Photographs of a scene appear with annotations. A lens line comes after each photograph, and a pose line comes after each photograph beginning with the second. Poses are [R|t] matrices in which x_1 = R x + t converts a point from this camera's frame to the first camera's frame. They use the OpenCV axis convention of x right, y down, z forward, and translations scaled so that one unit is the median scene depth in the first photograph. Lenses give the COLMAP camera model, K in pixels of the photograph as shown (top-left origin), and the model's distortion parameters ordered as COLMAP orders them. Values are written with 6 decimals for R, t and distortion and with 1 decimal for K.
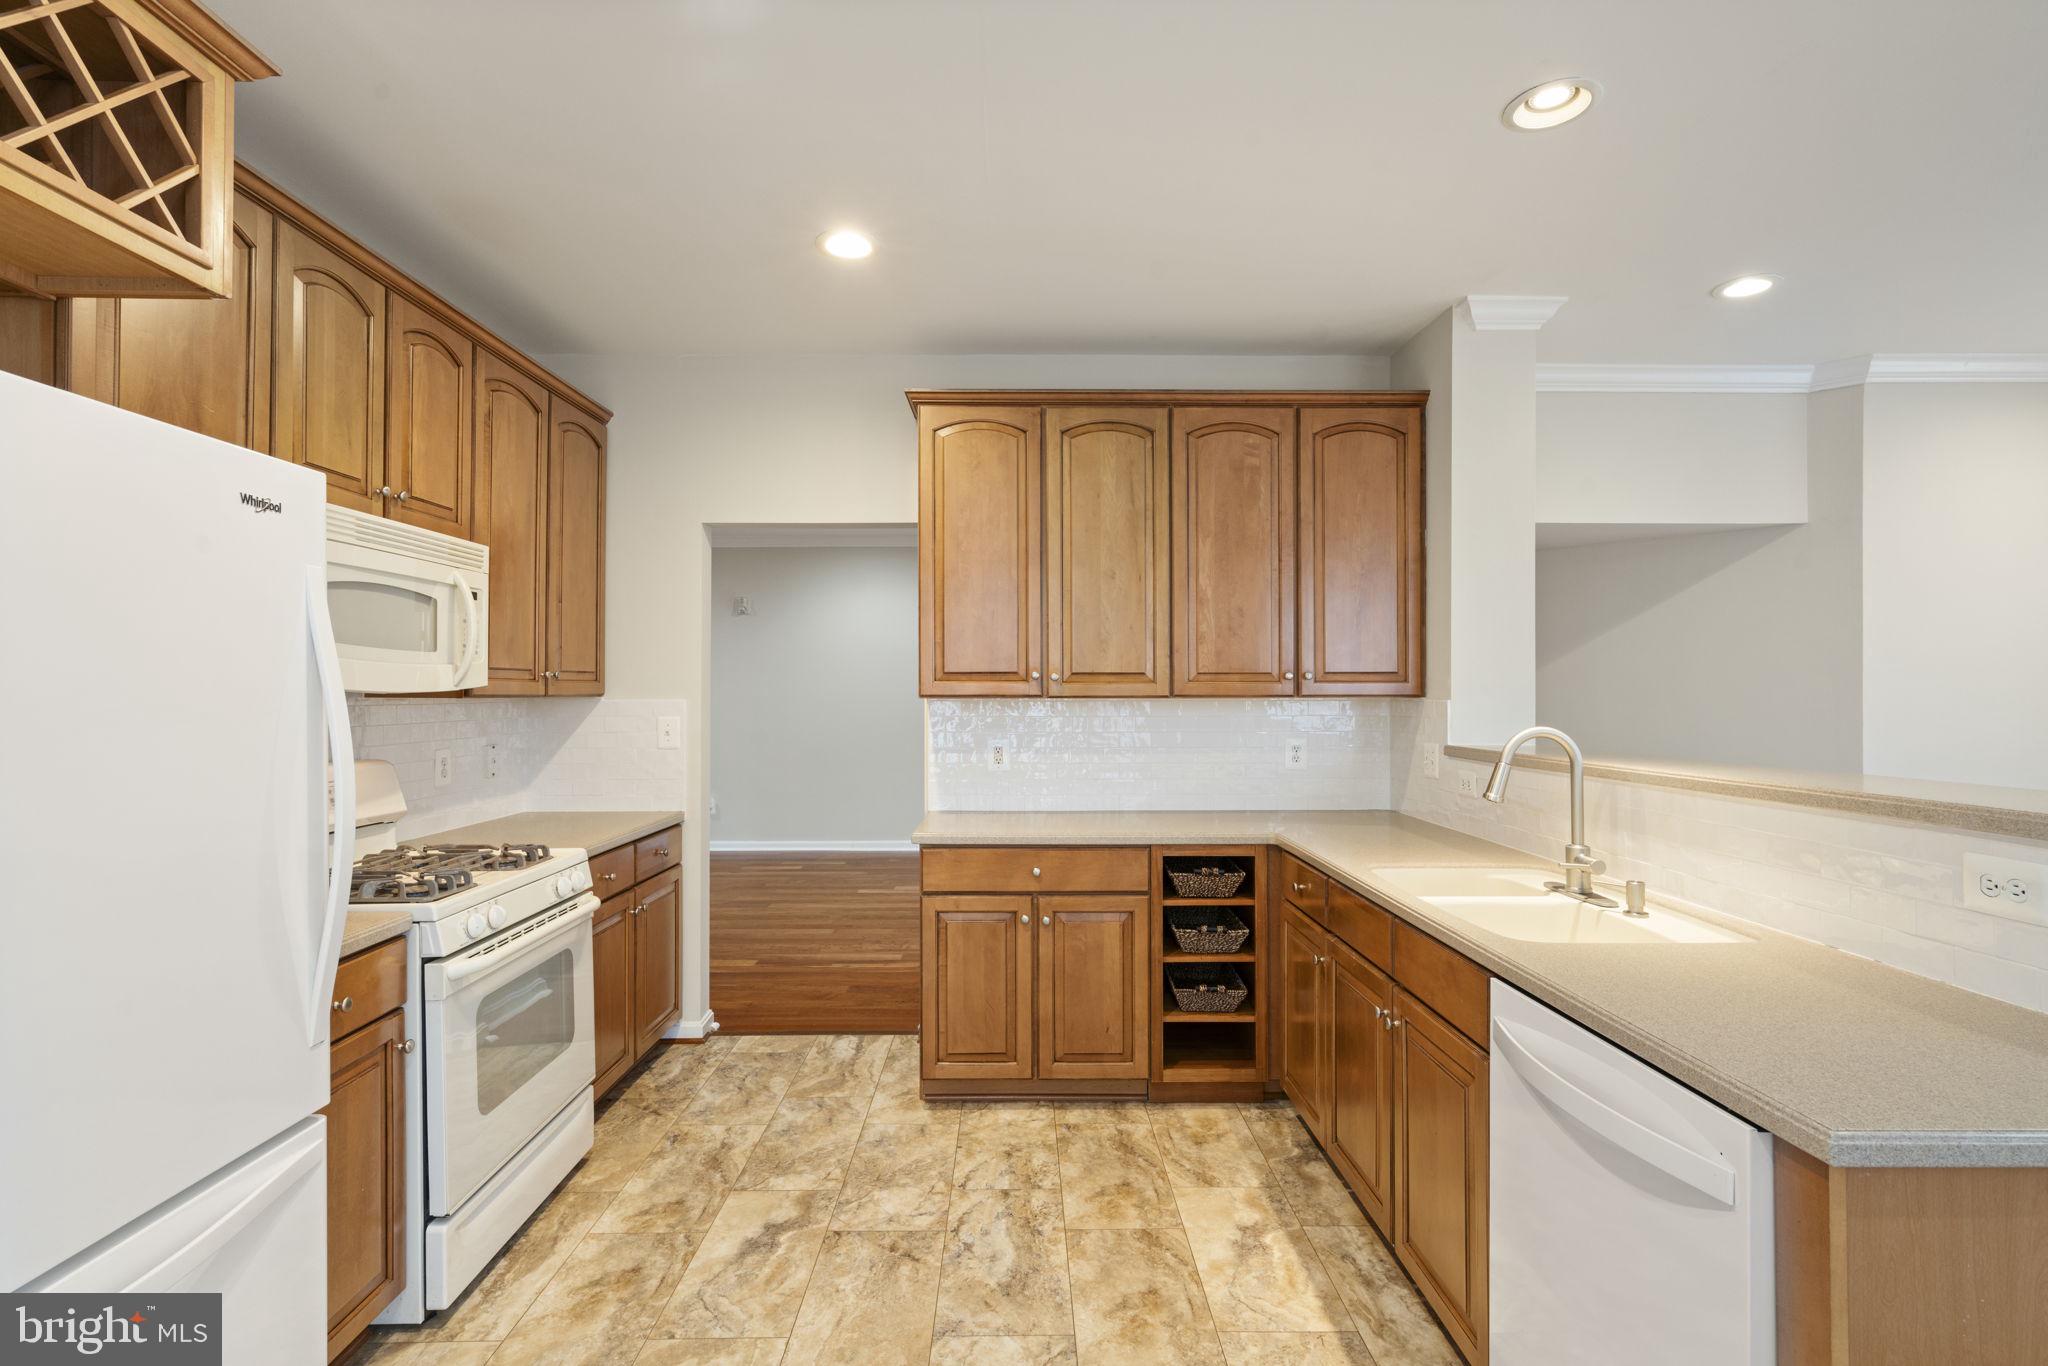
lens RADIAL K [[955.4, 0, 1020.6], [0, 955.4, 682.4], [0, 0, 1]] dist [-0.012230, 0.010653]
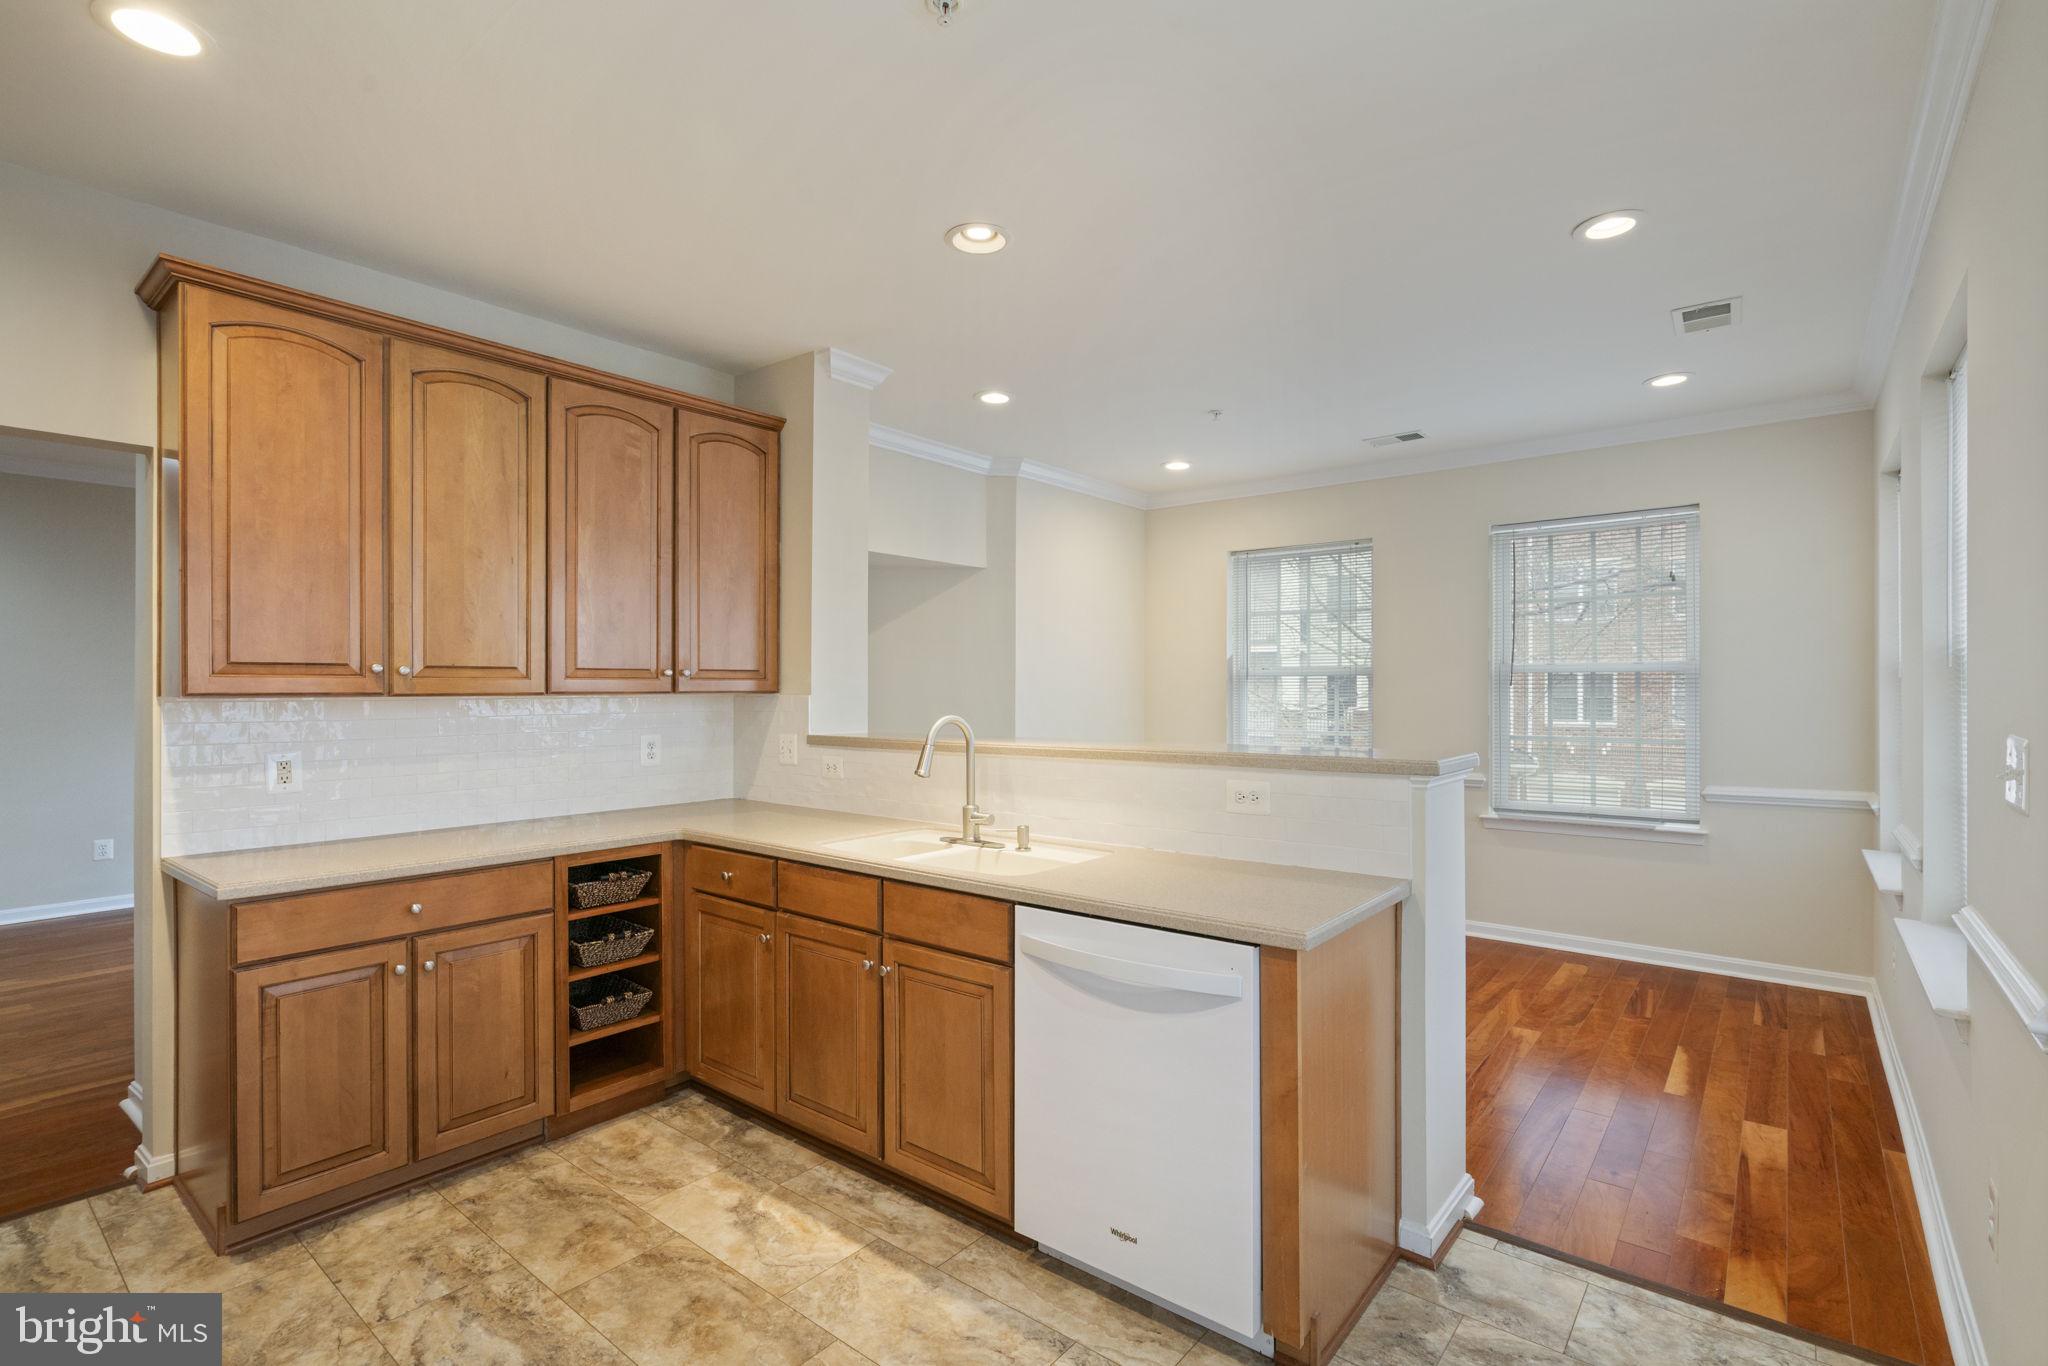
lens RADIAL K [[945.7, 0, 1013.6], [0, 945.7, 682.6], [0, 0, 1]] dist [-0.002249, 0.000818]
pose [[0.638939, 0.003611, 0.769249, -0.279027], [-0.007111, 0.999974, 0.001212, -0.000081], [-0.769225, -0.006245, 0.638948, 0.089853]]
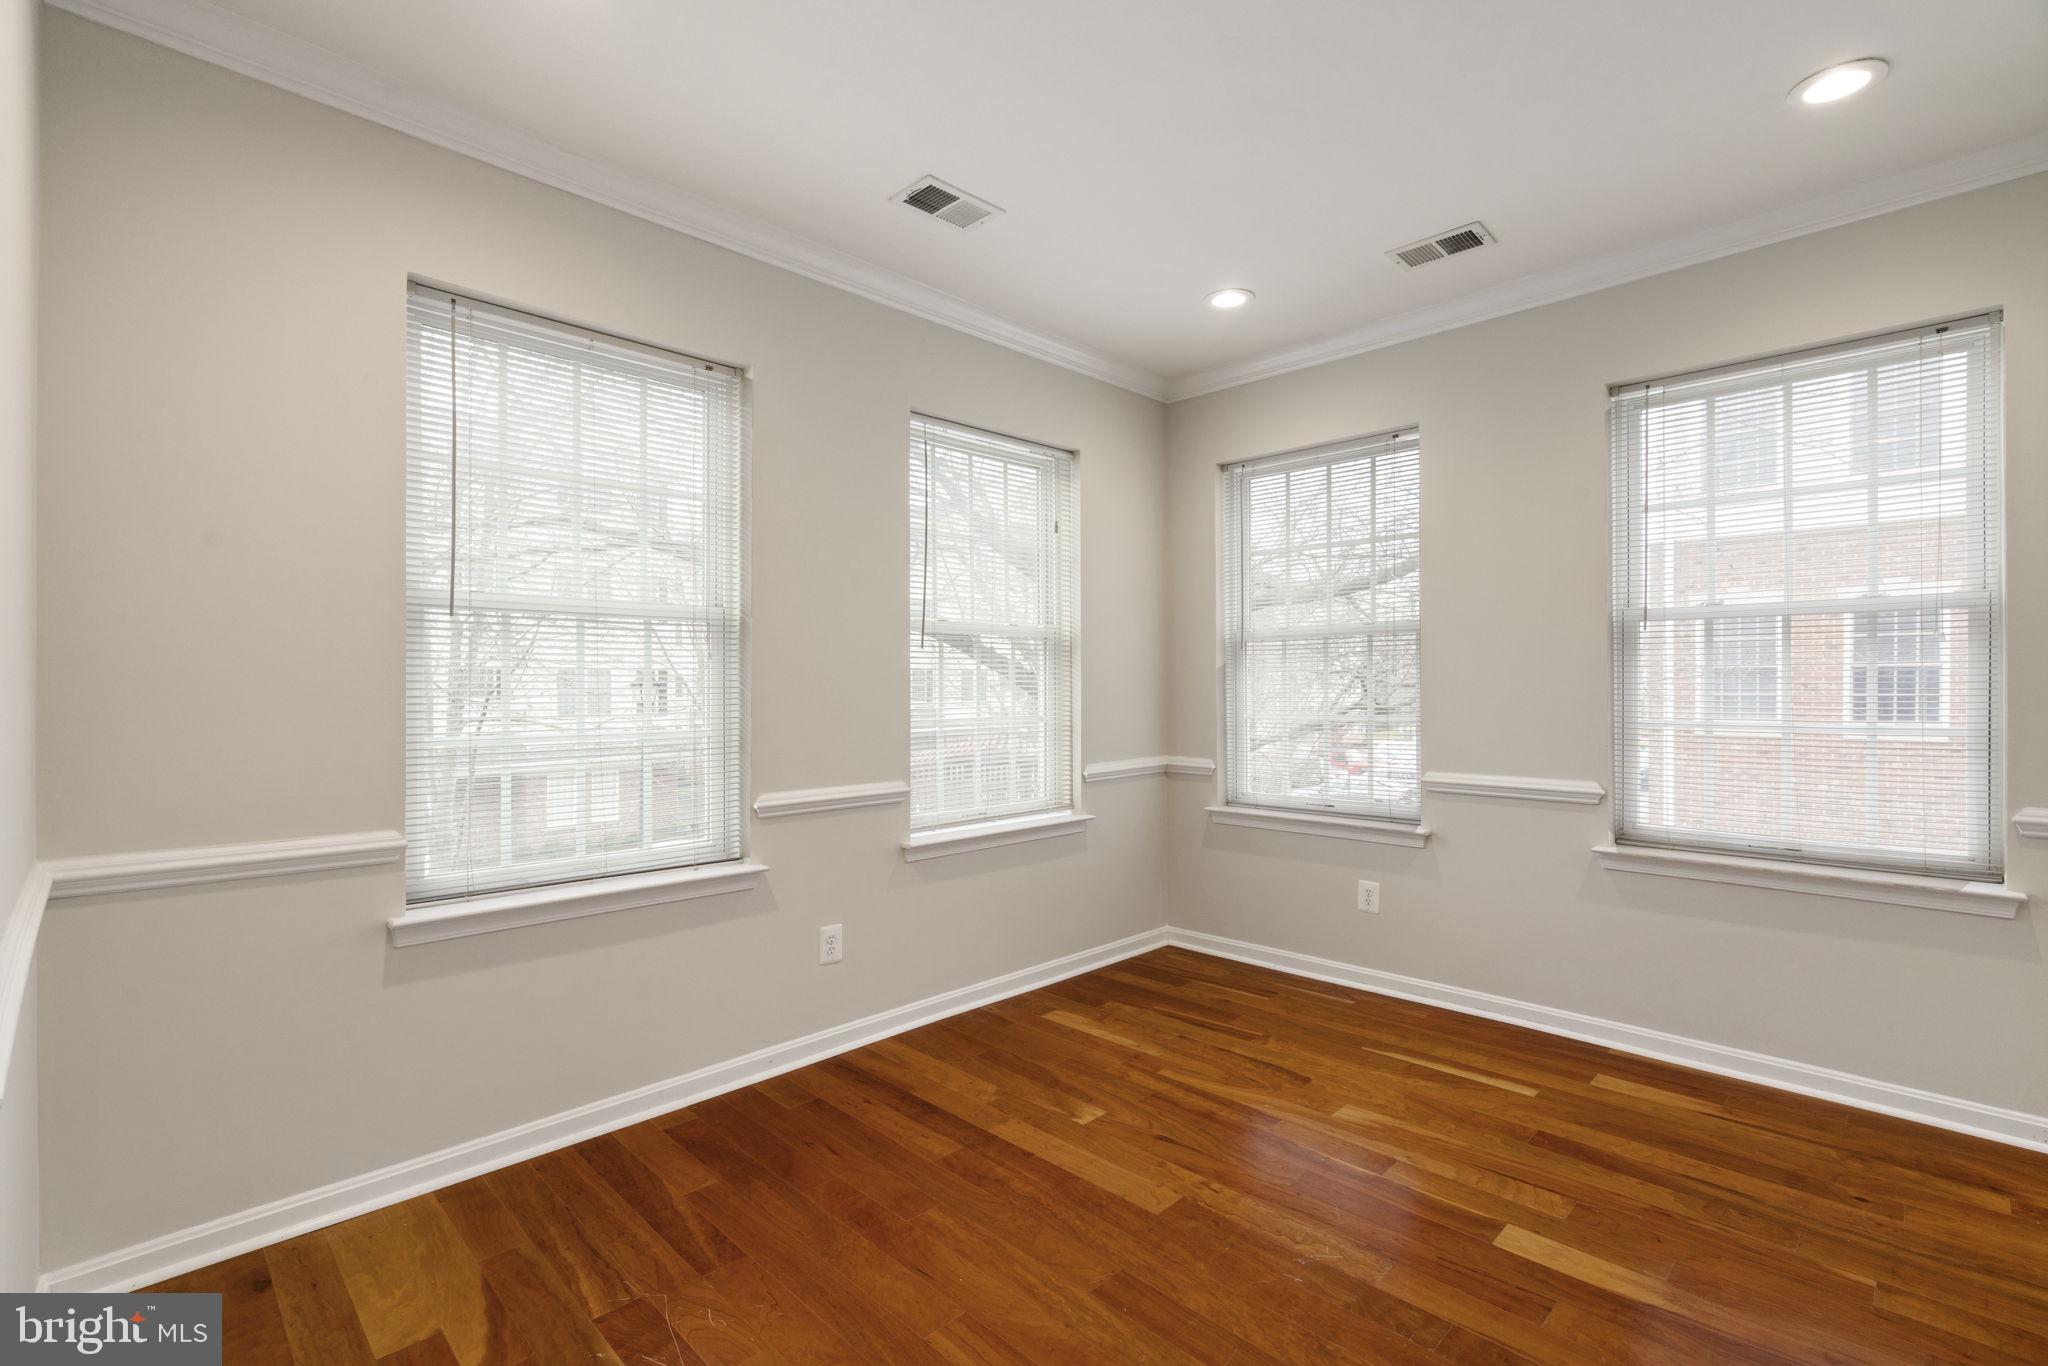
lens RADIAL K [[925.3, 0, 1023.3], [0, 925.3, 688.3], [0, 0, 1]] dist [-0.002296, 0.000279]
pose [[-0.700483, -0.000055, 0.713669, 0.665452], [-0.006821, 0.999955, -0.006618, 0.055225], [-0.713636, -0.009503, -0.700452, 1.173339]]
